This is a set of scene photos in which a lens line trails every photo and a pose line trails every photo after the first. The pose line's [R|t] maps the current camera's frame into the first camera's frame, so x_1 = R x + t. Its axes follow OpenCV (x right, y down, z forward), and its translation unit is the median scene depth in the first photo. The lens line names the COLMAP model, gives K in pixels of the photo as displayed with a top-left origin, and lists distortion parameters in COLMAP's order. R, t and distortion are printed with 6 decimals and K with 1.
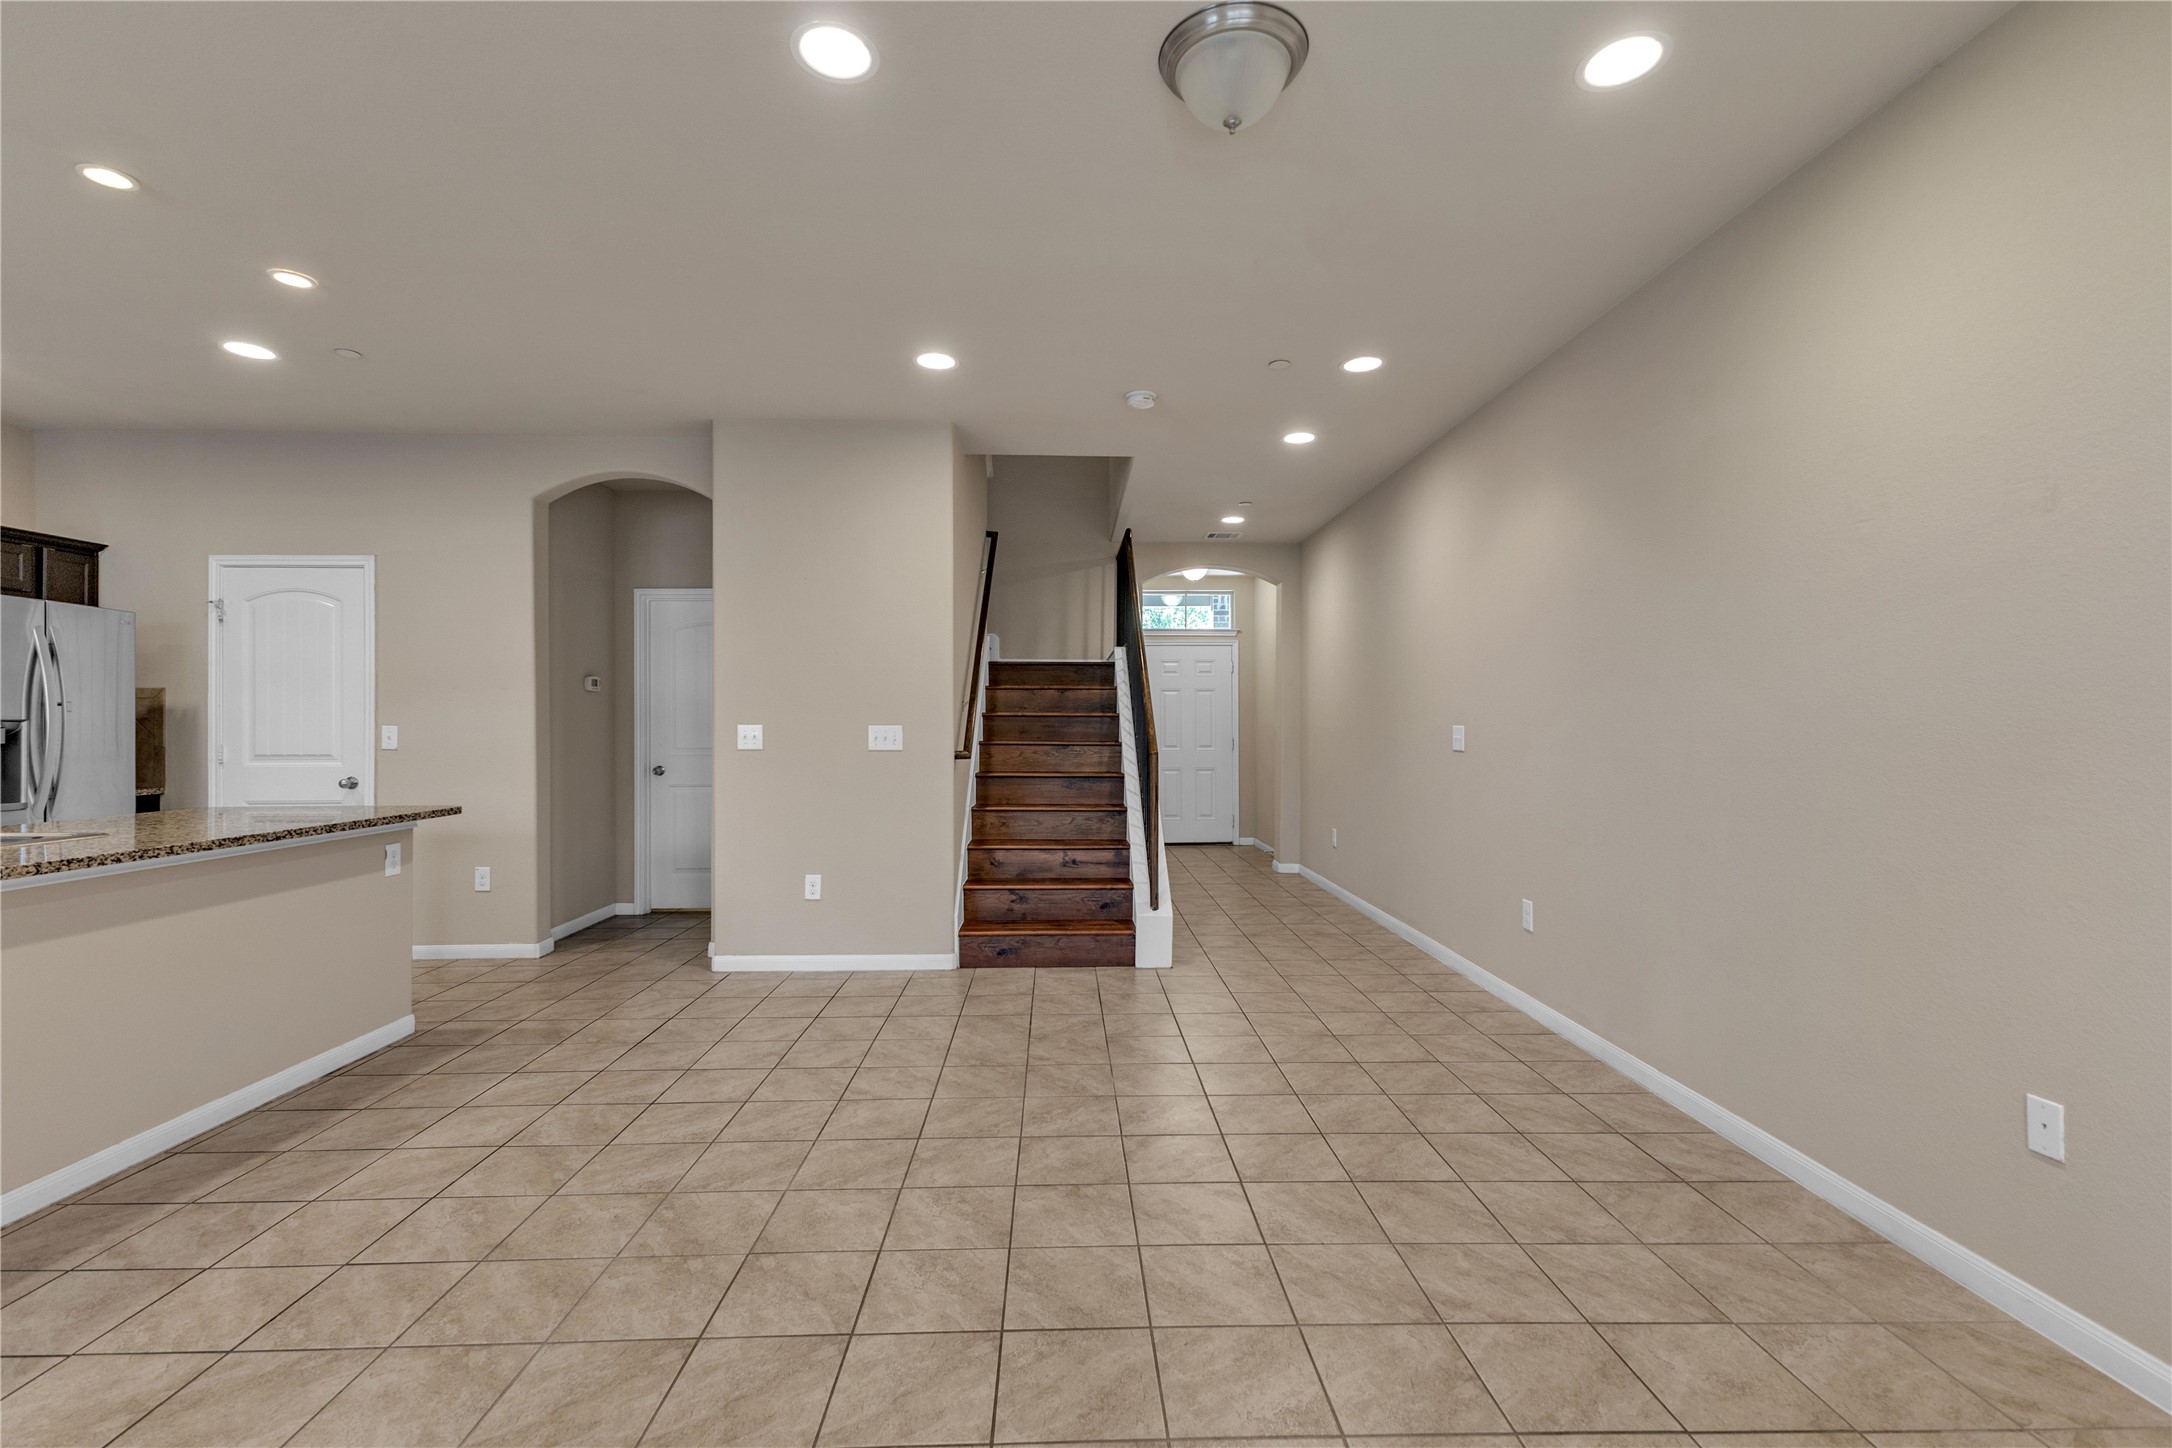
lens RADIAL K [[952.8, 0, 1087.2], [0, 952.8, 723.7], [0, 0, 1]] dist [0.010521, -0.000189]
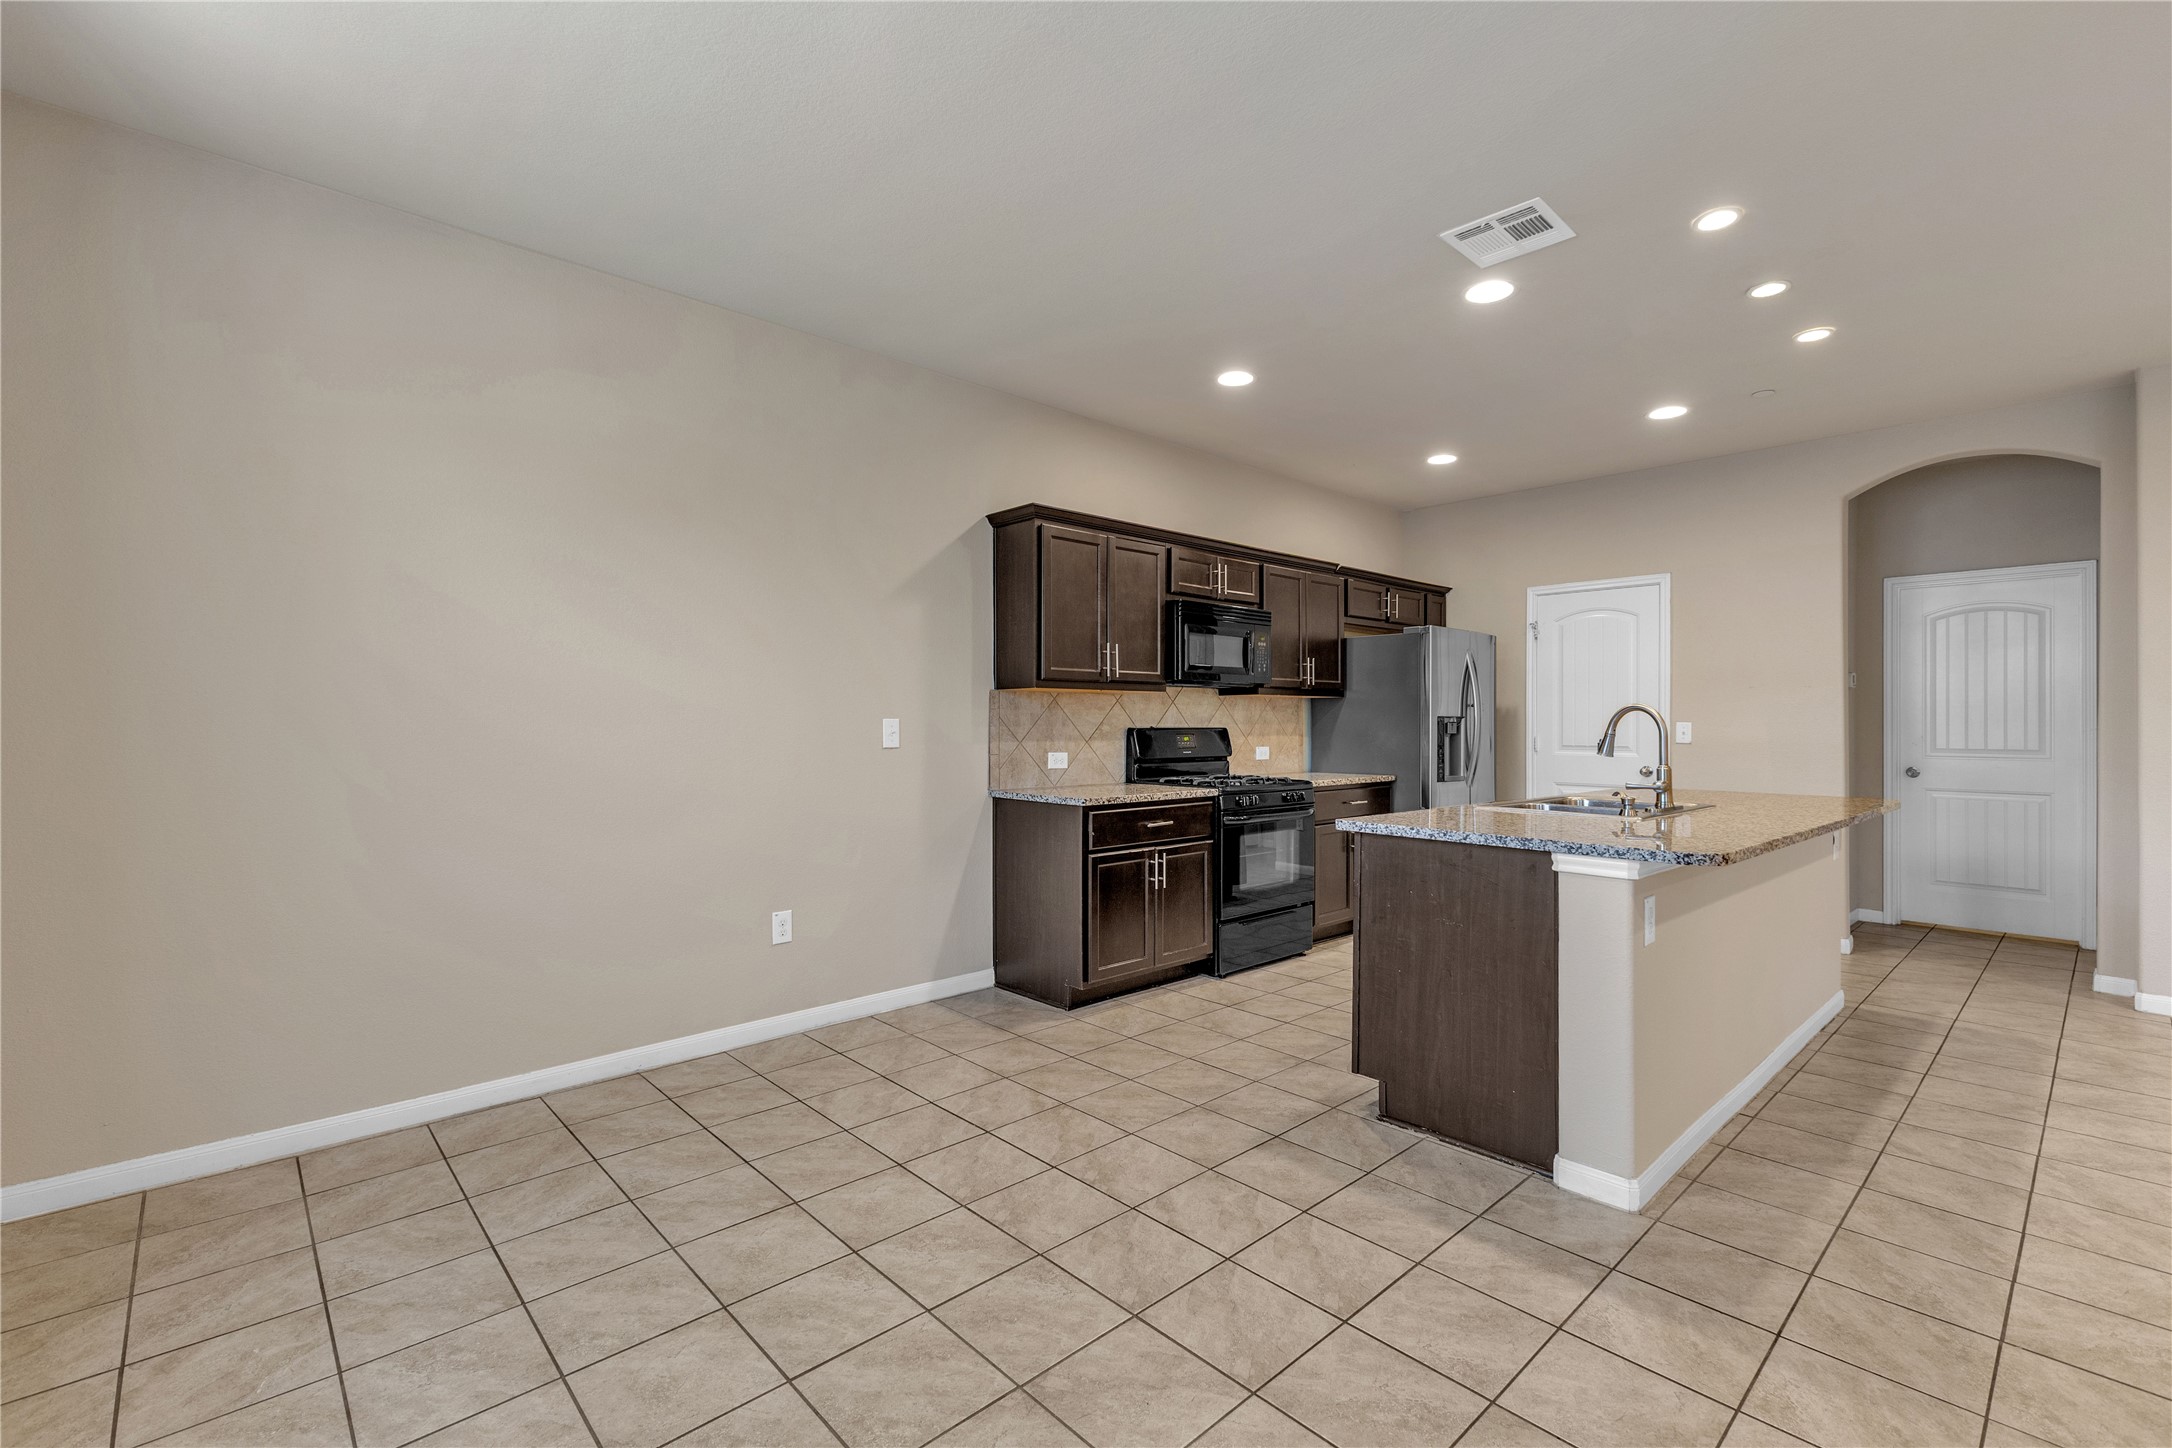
lens RADIAL K [[951.2, 0, 1088.9], [0, 951.2, 718.1], [0, 0, 1]] dist [0.019140, -0.005718]
pose [[0.661844, 0.002405, -0.749637, -0.347478], [-0.004561, 0.999989, -0.000819, 0.001292], [0.749627, 0.003961, 0.661848, -0.270151]]
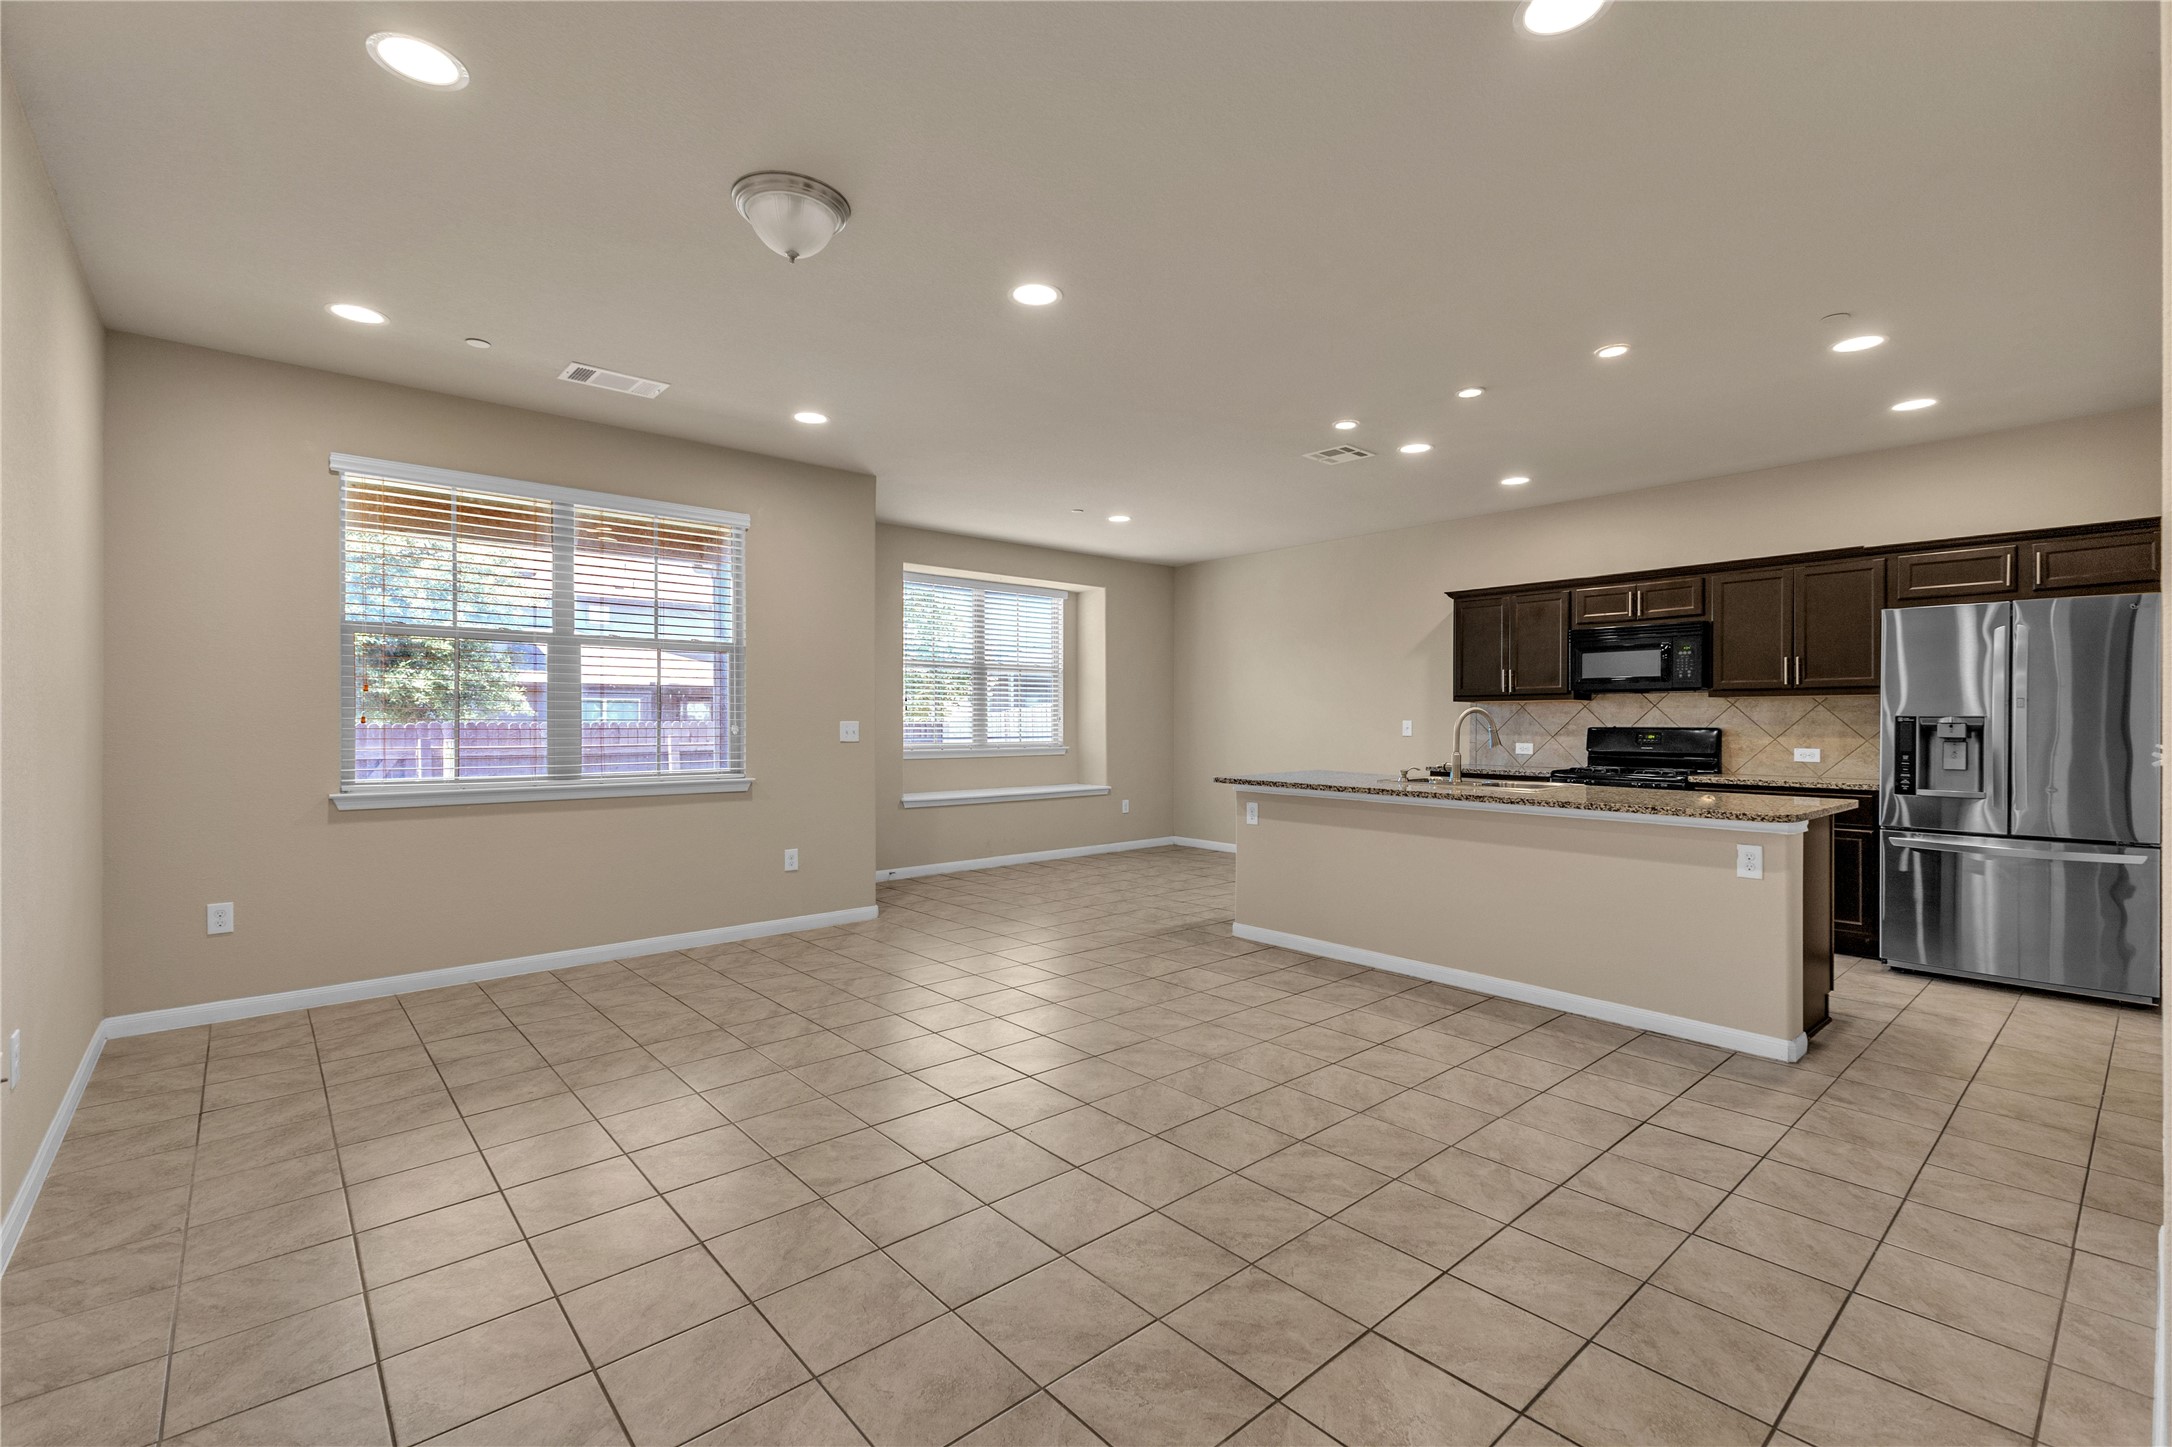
lens RADIAL K [[946.3, 0, 1085.2], [0, 946.3, 719.1], [0, 0, 1]] dist [0.013826, -0.000226]
pose [[-0.770699, -0.000397, -0.637199, 0.289316], [-0.000271, 1.000000, -0.000295, 0.000220], [0.637199, -0.000055, -0.770699, 0.972823]]
